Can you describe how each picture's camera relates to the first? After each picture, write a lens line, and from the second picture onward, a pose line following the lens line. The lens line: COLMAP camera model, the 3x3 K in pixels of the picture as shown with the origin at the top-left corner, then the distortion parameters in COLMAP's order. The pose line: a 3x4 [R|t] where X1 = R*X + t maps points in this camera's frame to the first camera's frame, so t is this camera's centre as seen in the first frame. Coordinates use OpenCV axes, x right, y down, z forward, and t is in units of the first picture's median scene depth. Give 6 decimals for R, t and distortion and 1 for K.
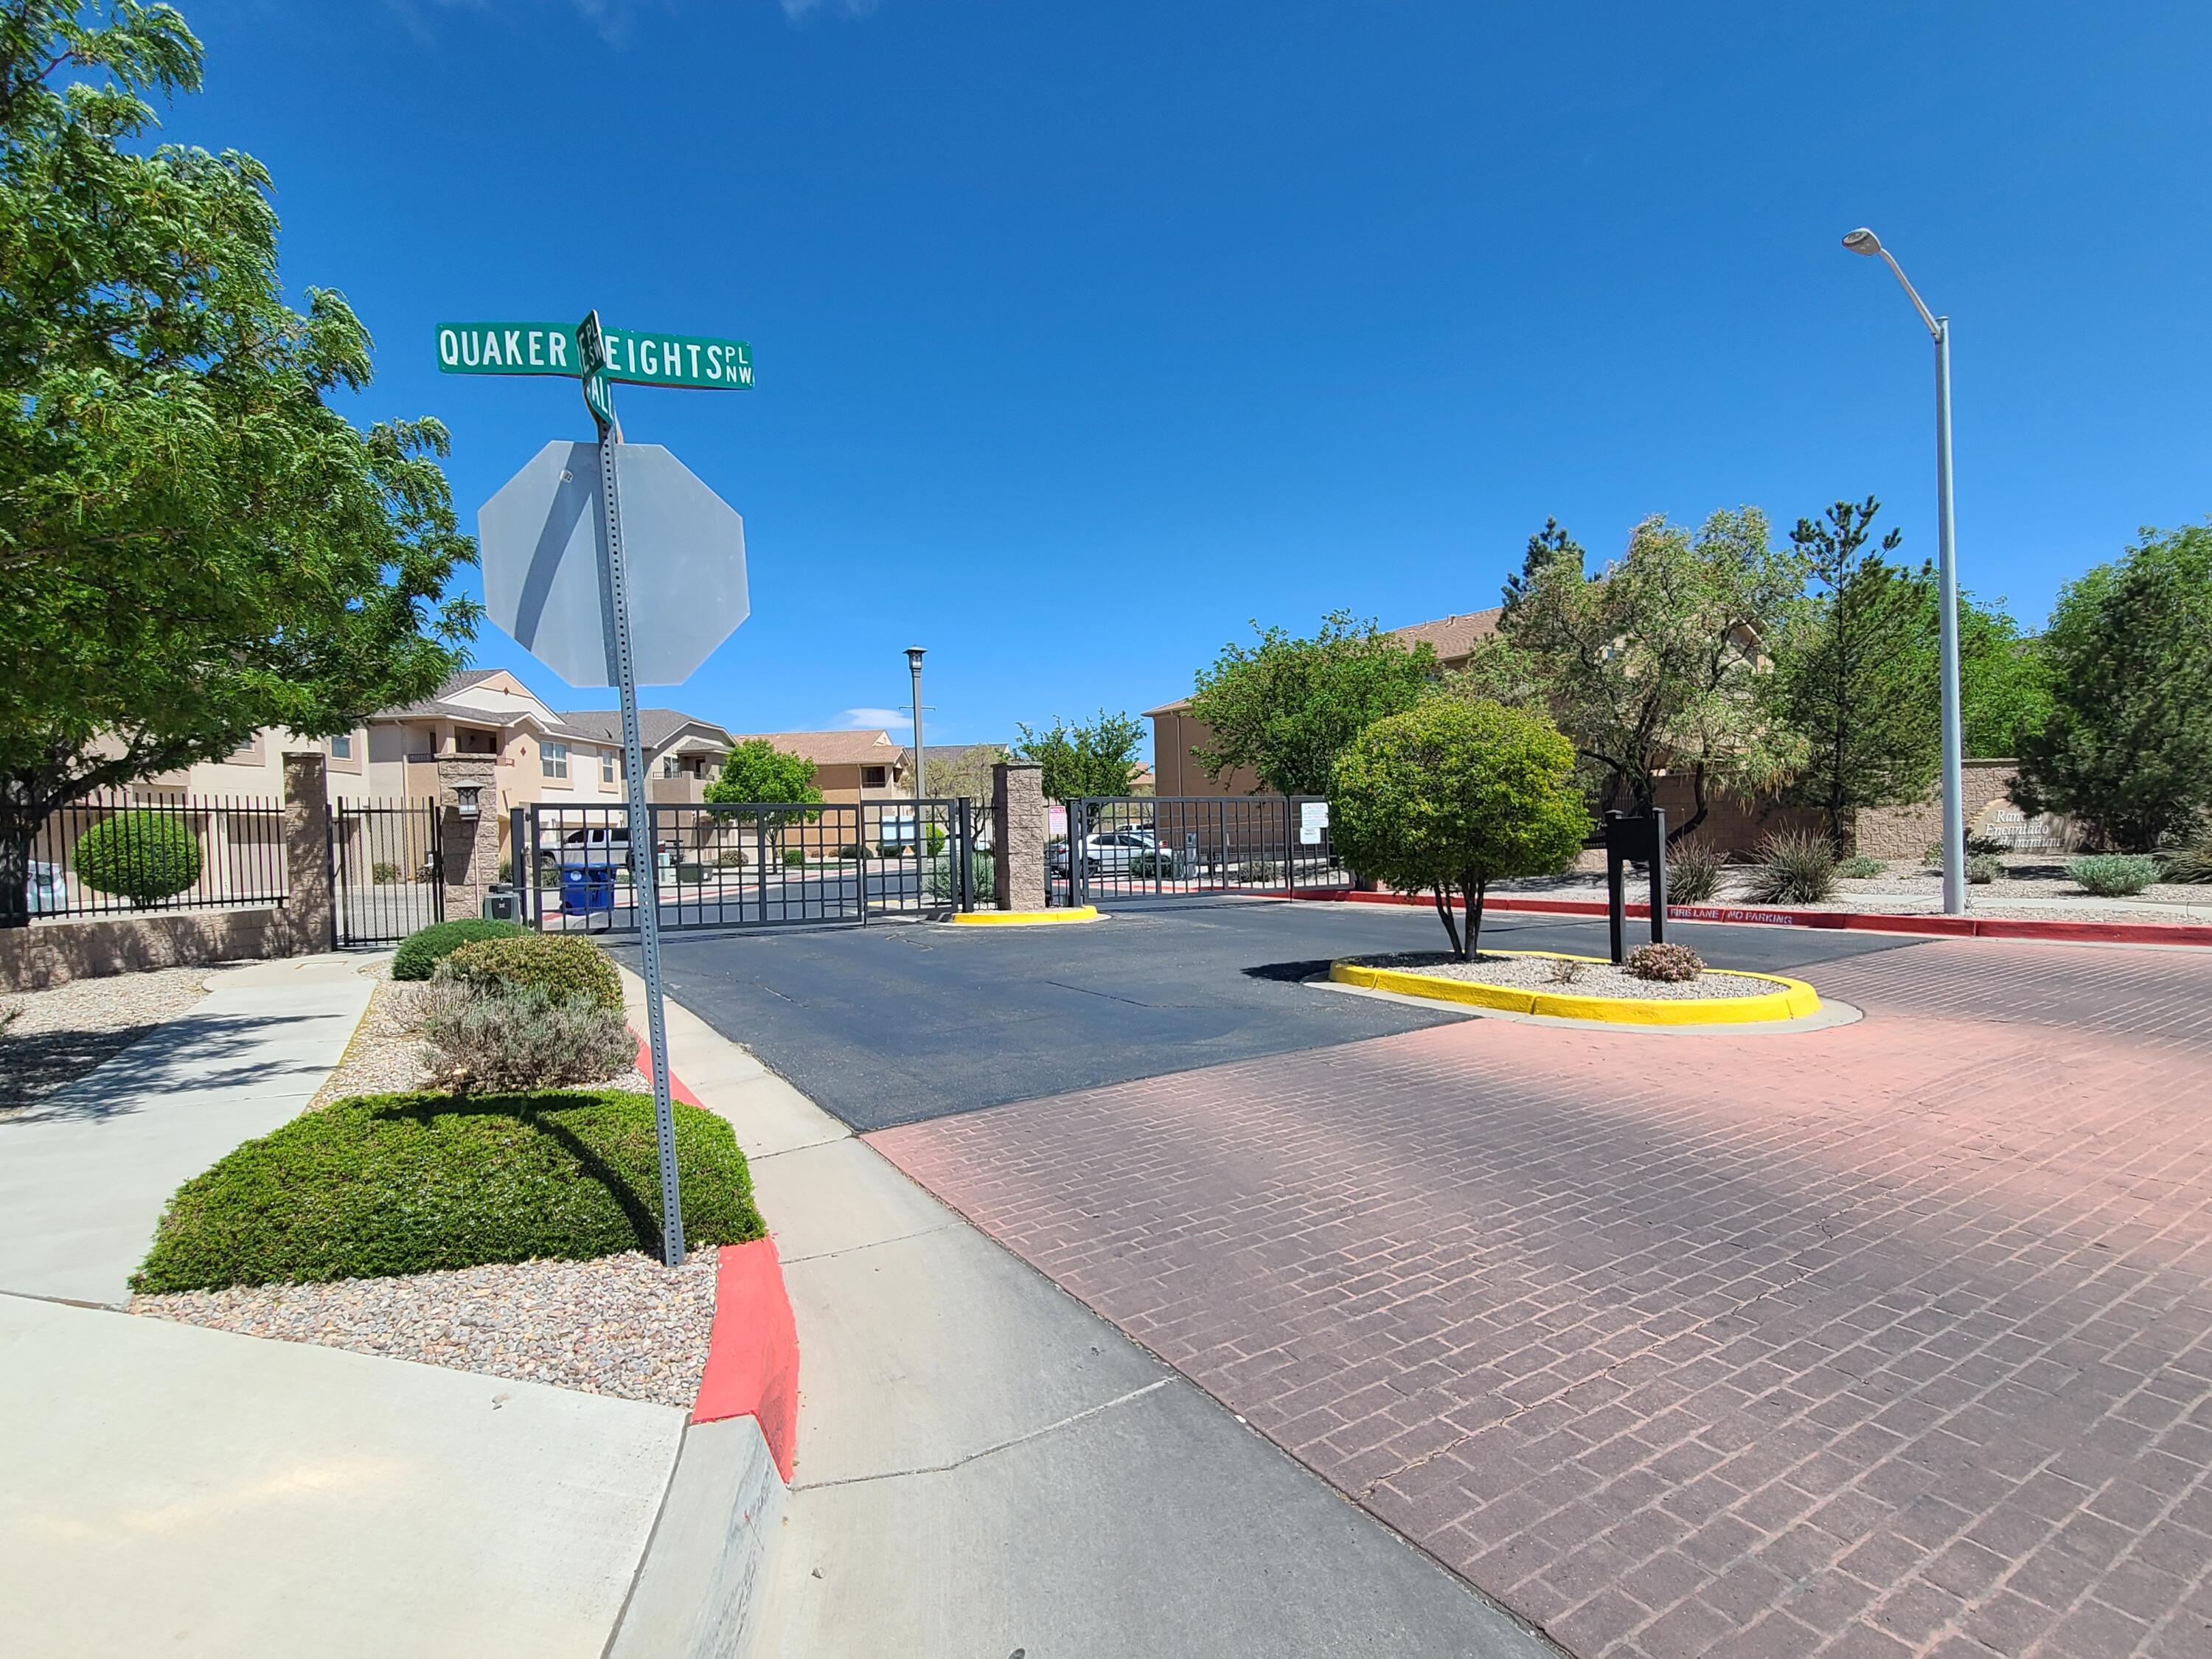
lens RADIAL K [[1097.8, 0, 1106.0], [0, 1097.8, 829.5], [0, 0, 1]] dist [0.004851, 0.002139]
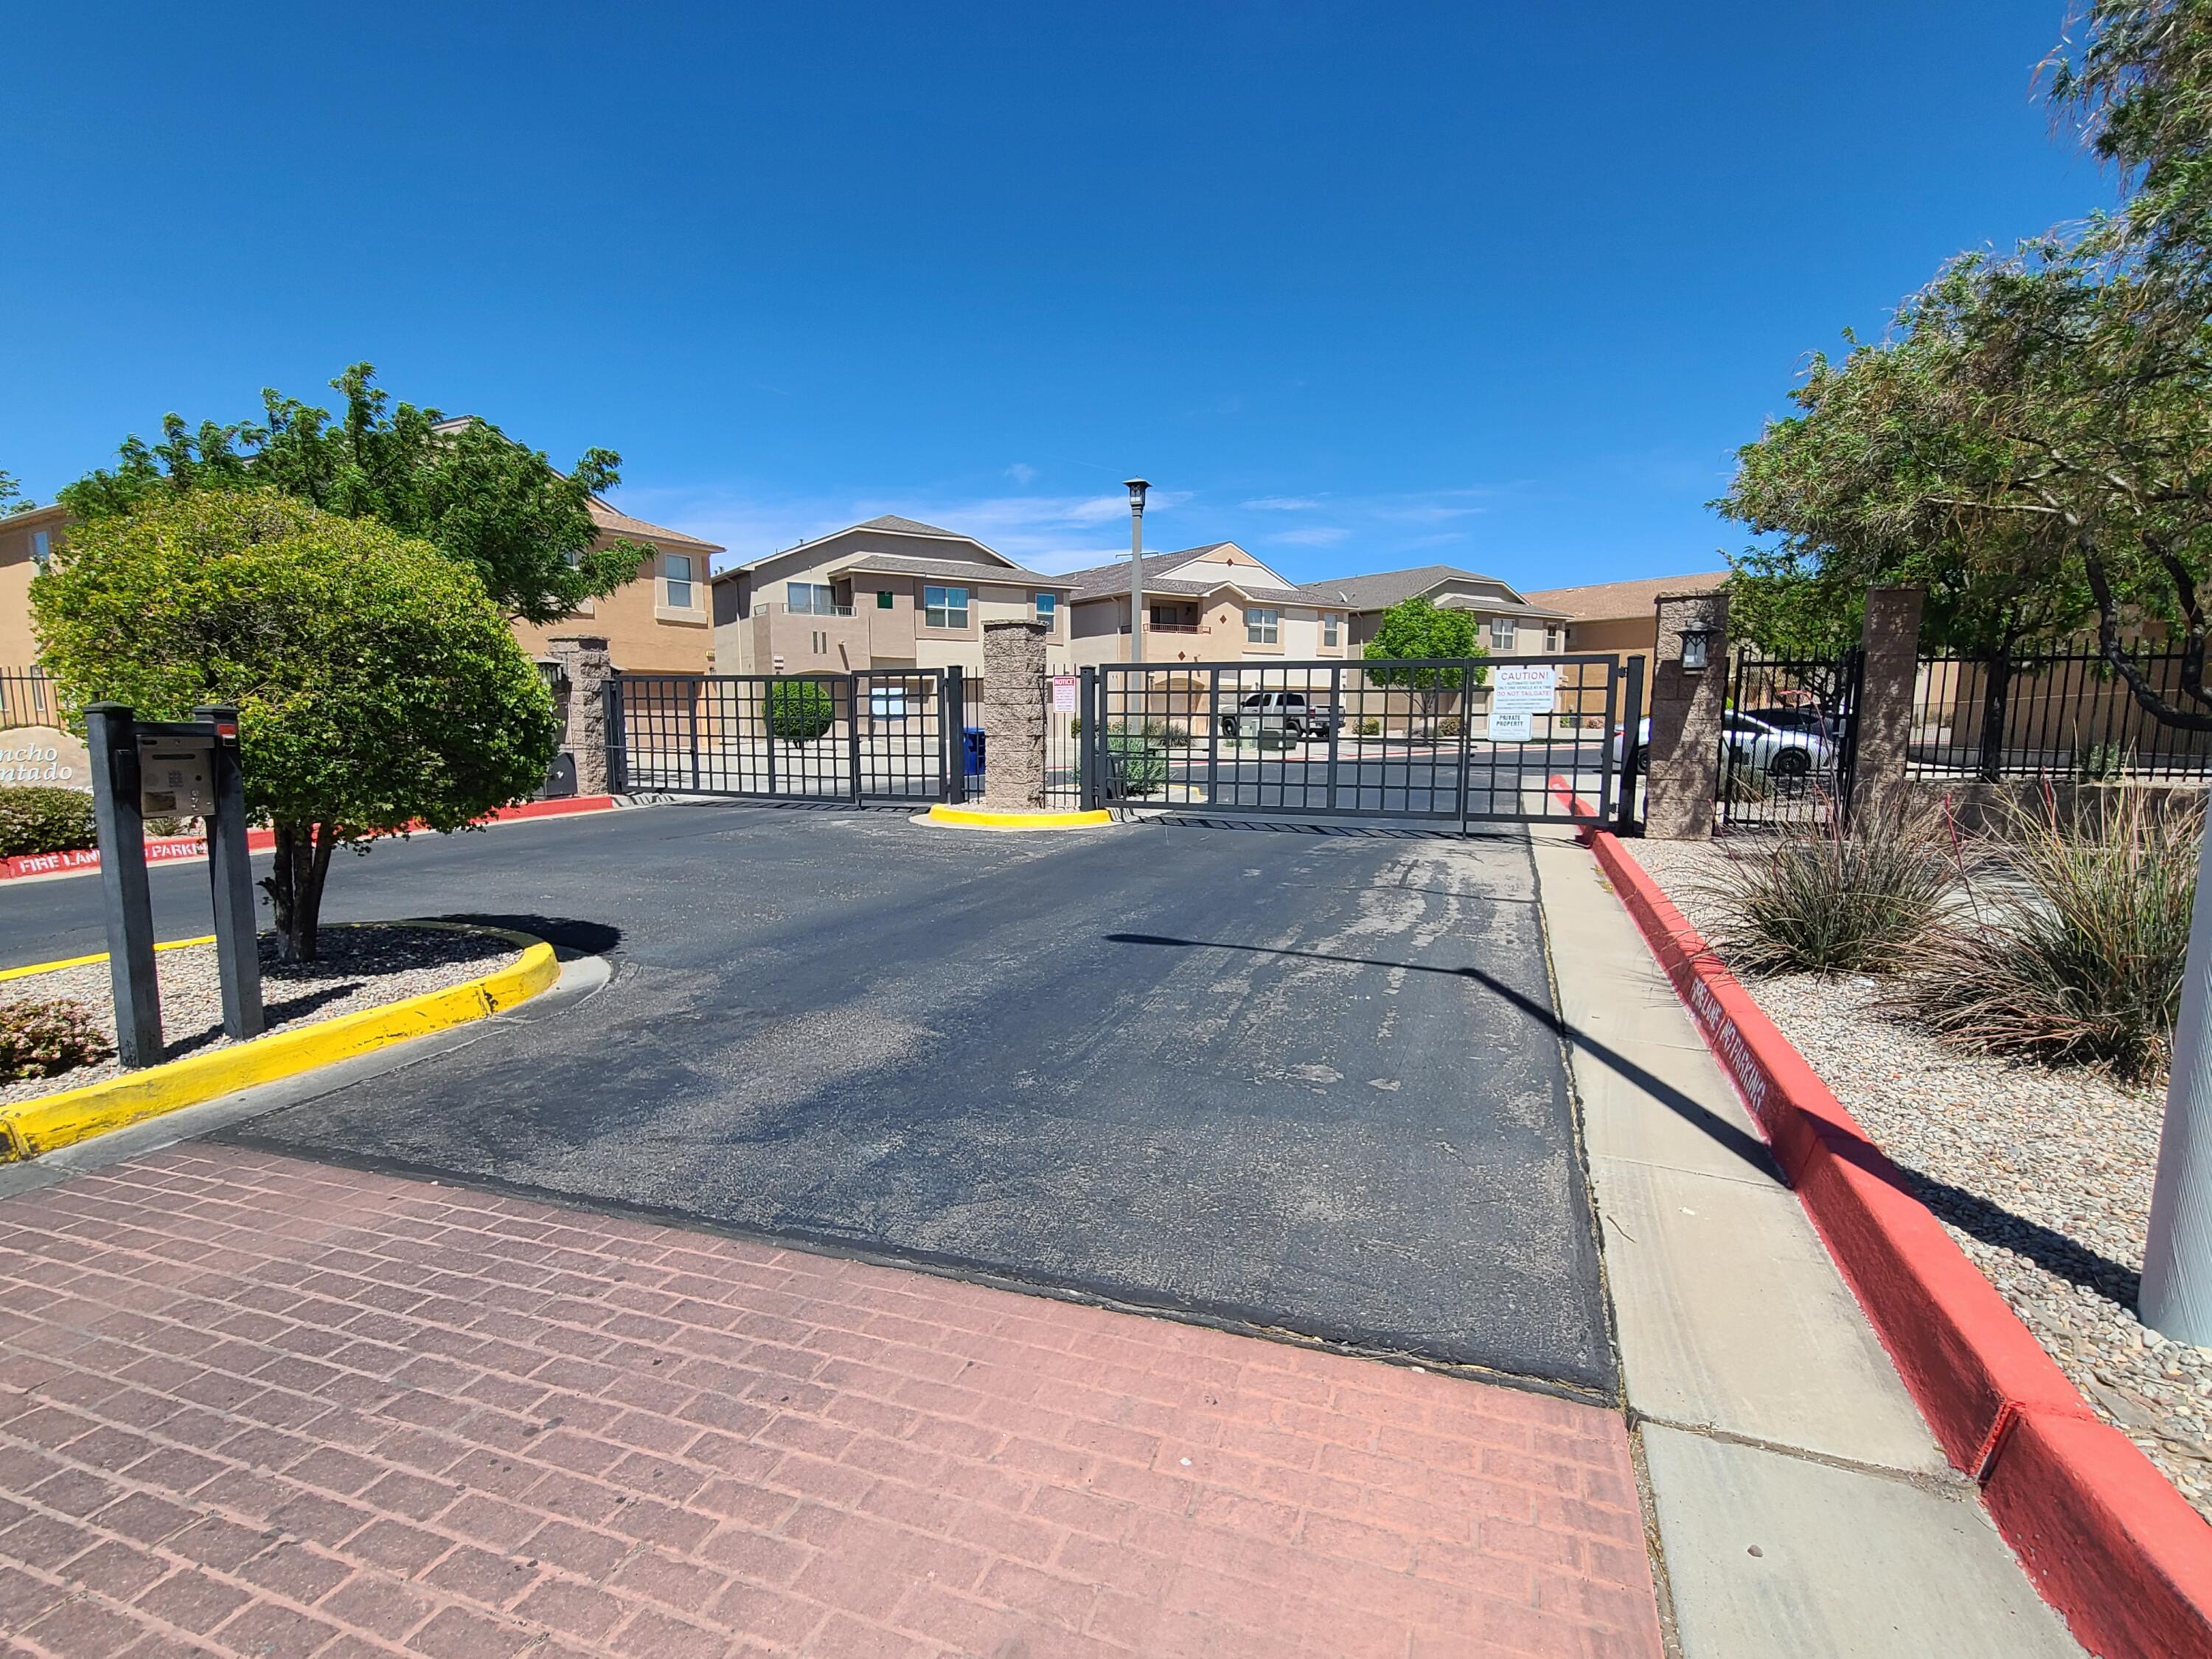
lens RADIAL K [[1097.8, 0, 1106.0], [0, 1097.8, 829.5], [0, 0, 1]] dist [0.004851, 0.002139]
pose [[0.612397, 0.109817, -0.782886, 0.464473], [-0.010444, 0.991342, 0.130888, -0.012783], [0.790481, -0.071979, 0.608242, 0.449486]]
